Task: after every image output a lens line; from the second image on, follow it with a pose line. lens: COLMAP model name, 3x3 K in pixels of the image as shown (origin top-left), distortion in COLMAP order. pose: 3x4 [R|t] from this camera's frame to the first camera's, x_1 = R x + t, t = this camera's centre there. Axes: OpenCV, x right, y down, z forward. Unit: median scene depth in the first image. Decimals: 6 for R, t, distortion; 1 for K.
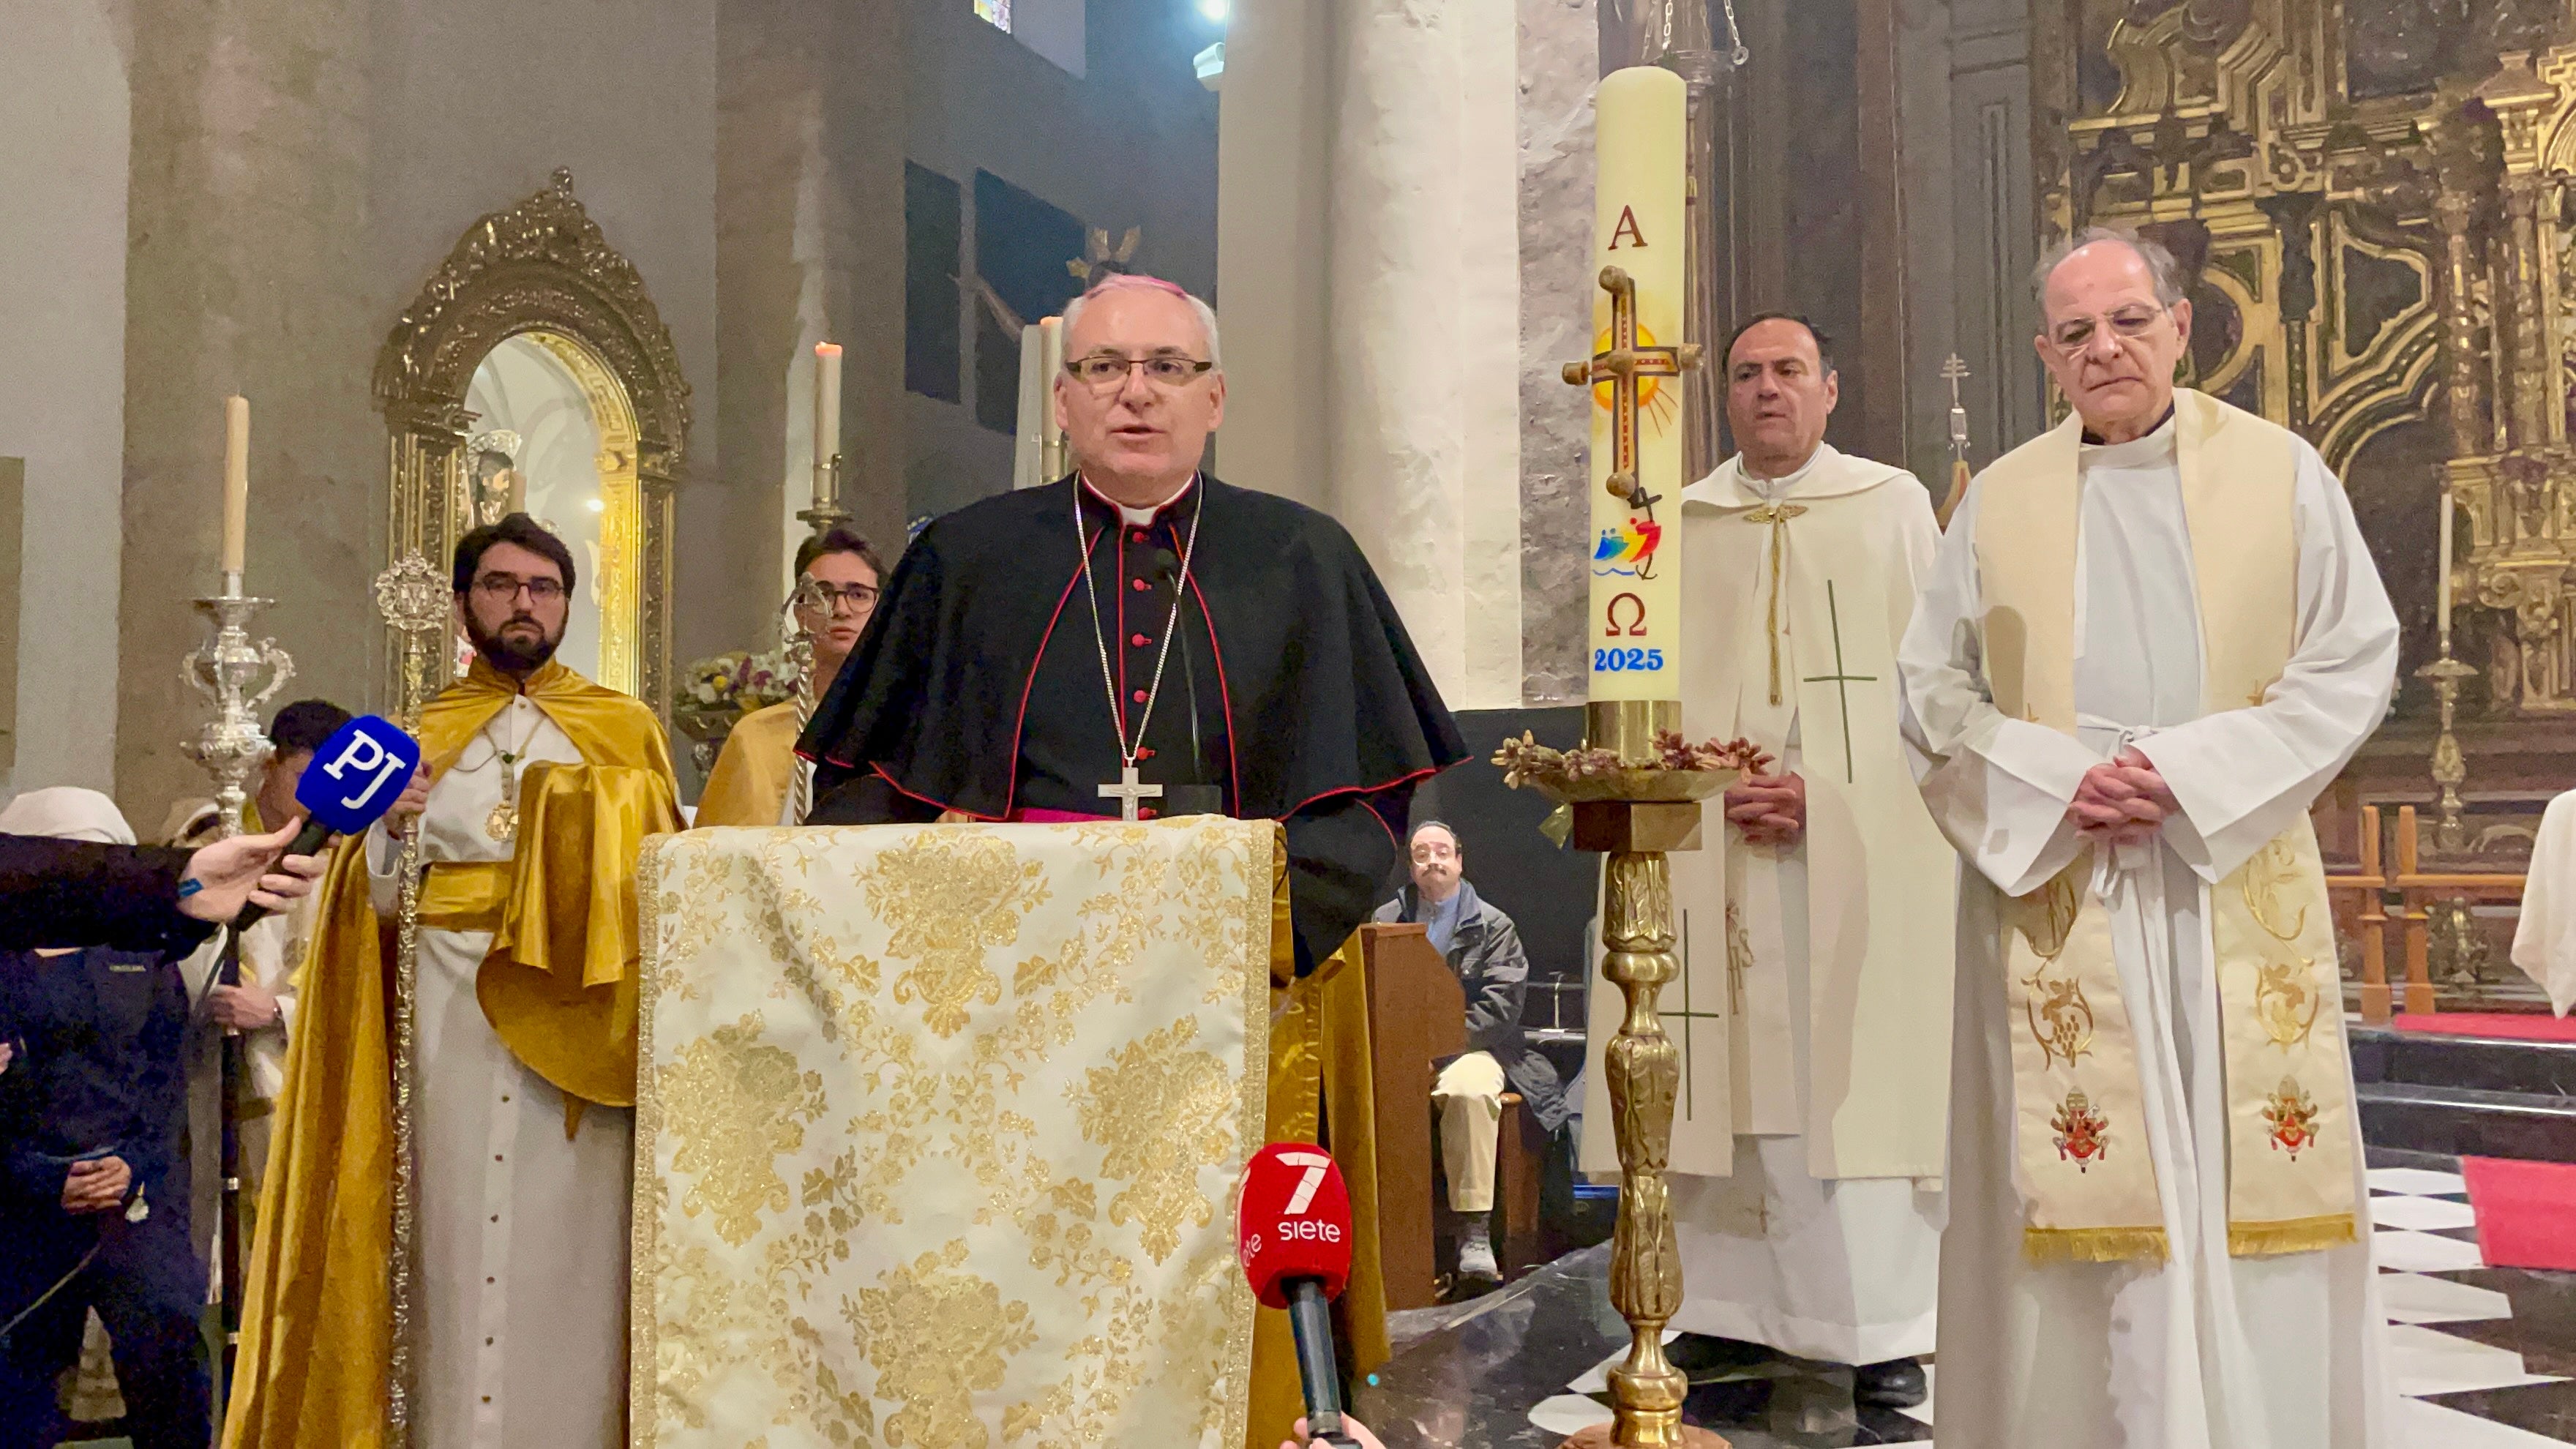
lens RADIAL K [[2278.0, 0, 1290.6], [0, 2278.0, 676.9], [0, 0, 1]] dist [0.121681, -0.206225]
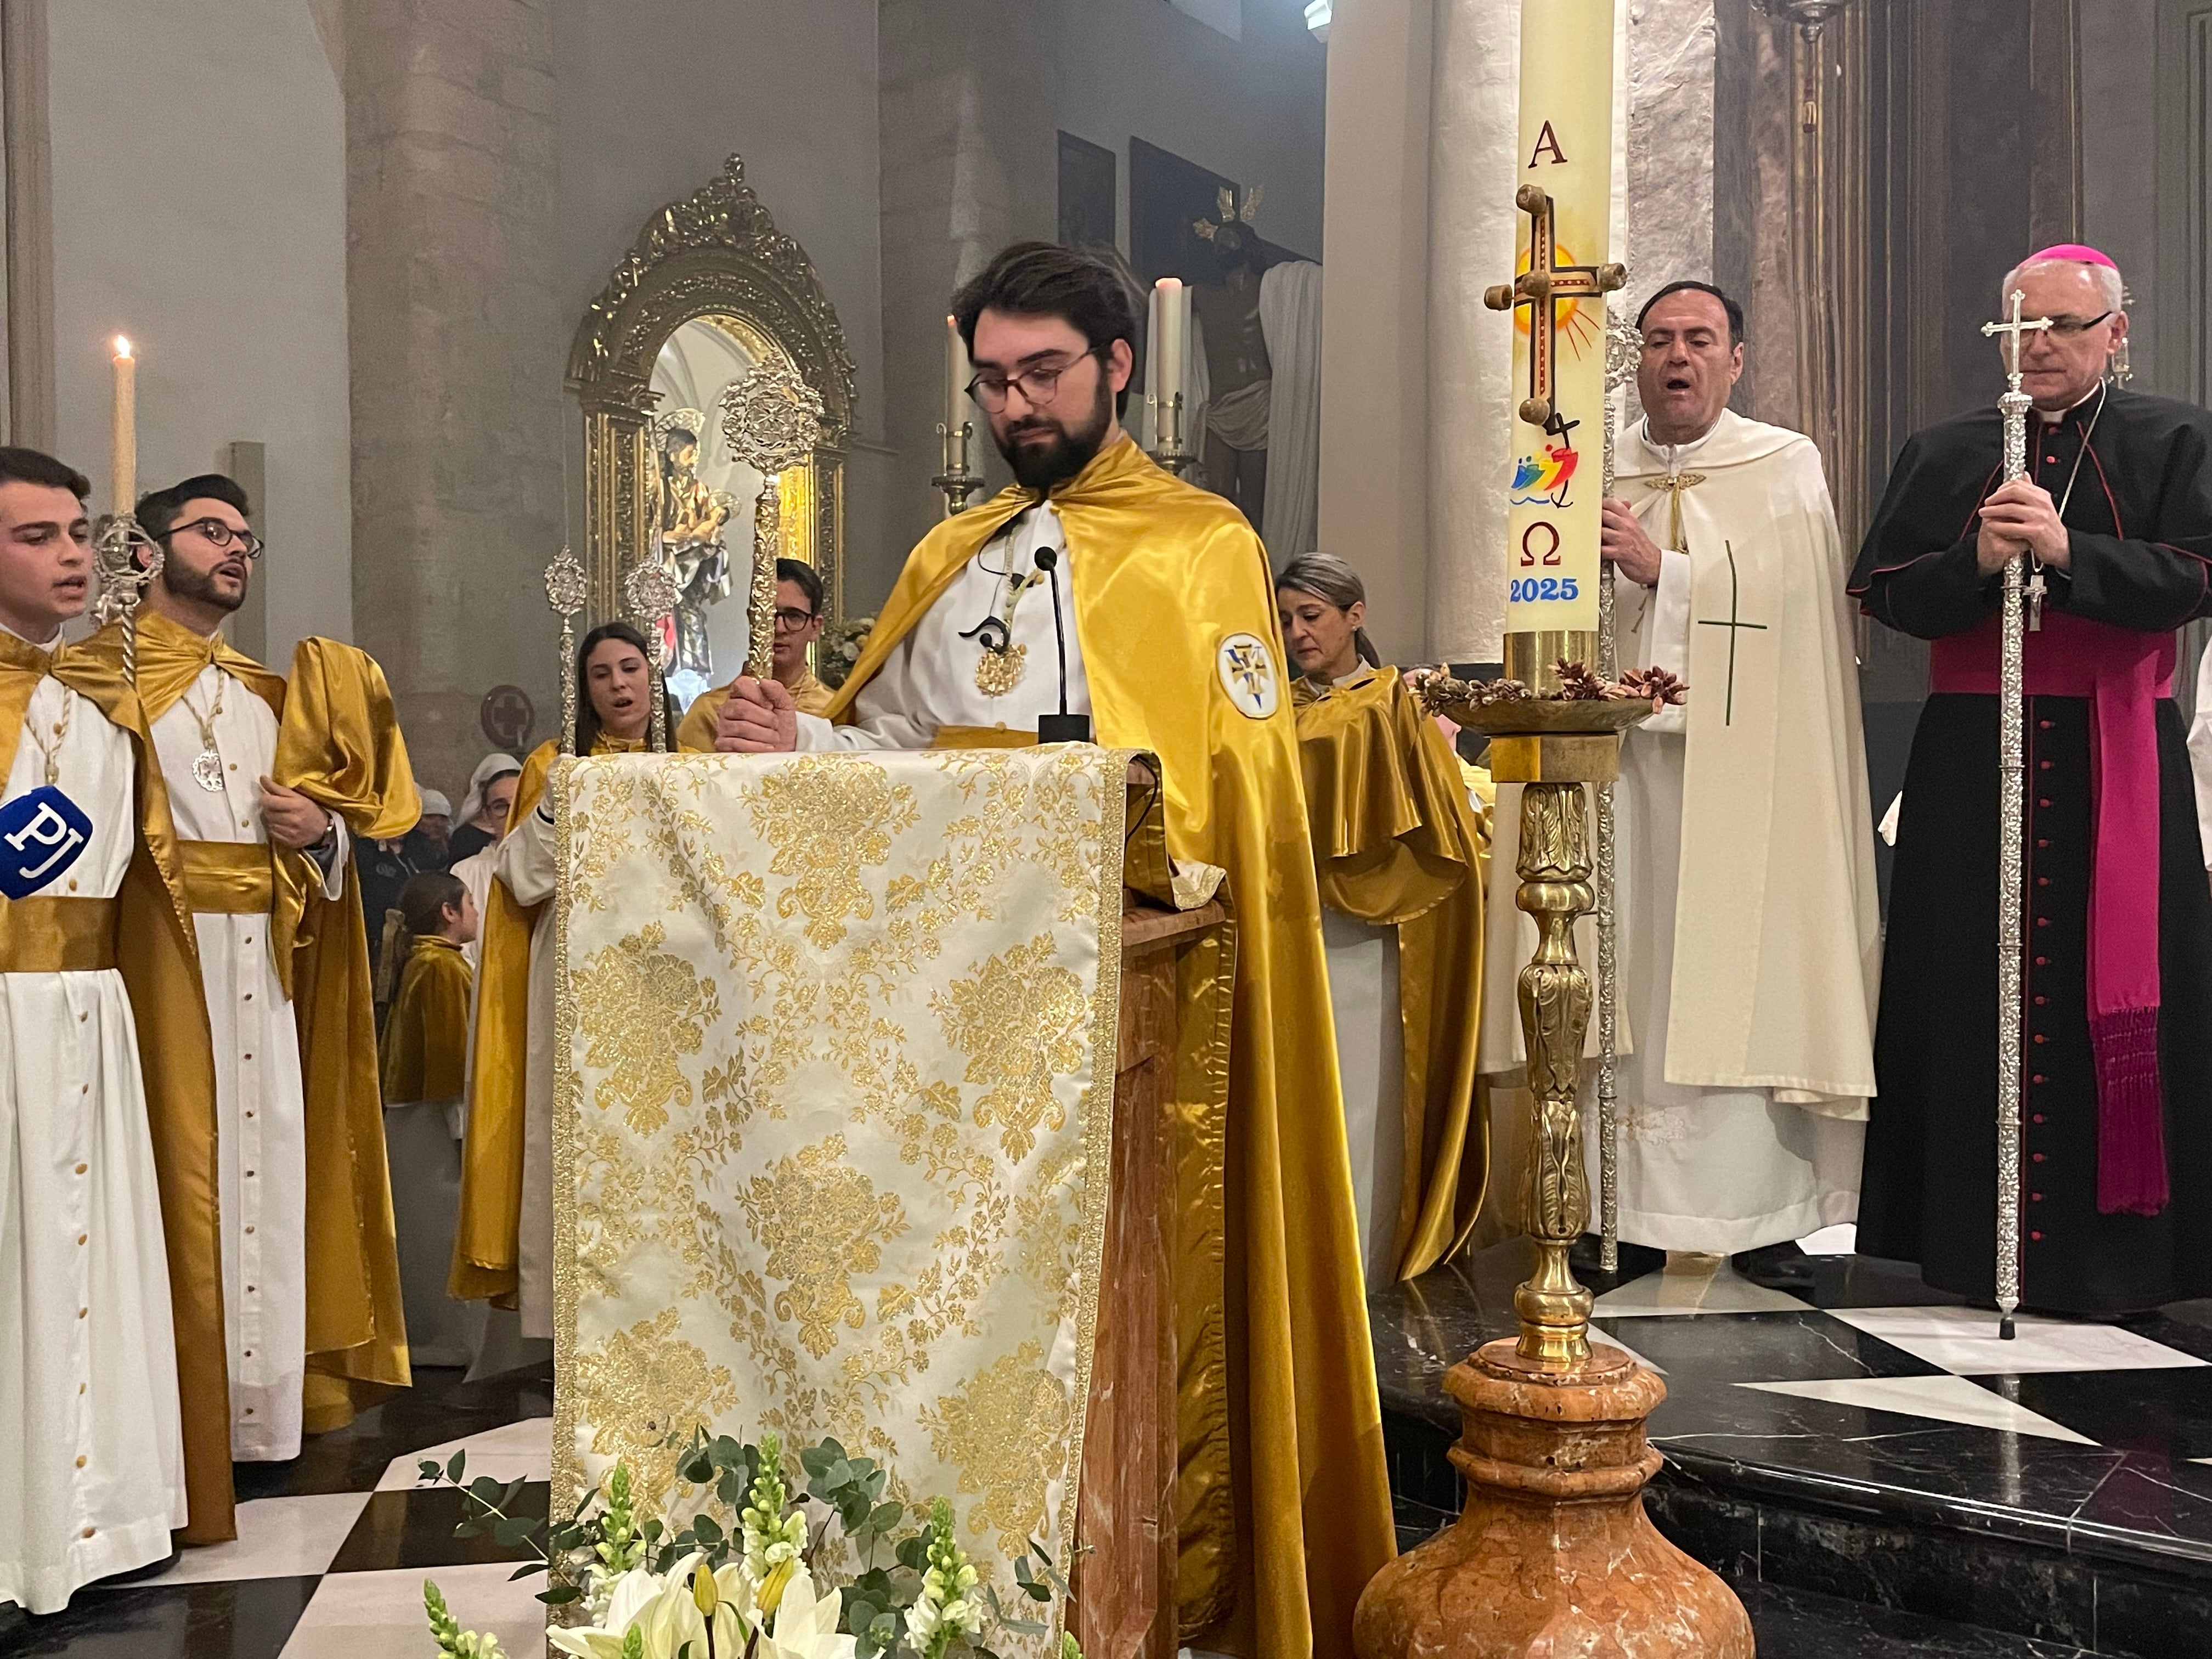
lens RADIAL K [[2193.6, 0, 1101.1], [0, 2193.6, 813.7], [0, 0, 1]] dist [0.149724, -0.330752]
pose [[0.985750, 0.004089, -0.168168, 0.119471], [0.009198, 0.996899, 0.078156, 0.012527], [0.167966, -0.078589, 0.982655, 0.016338]]
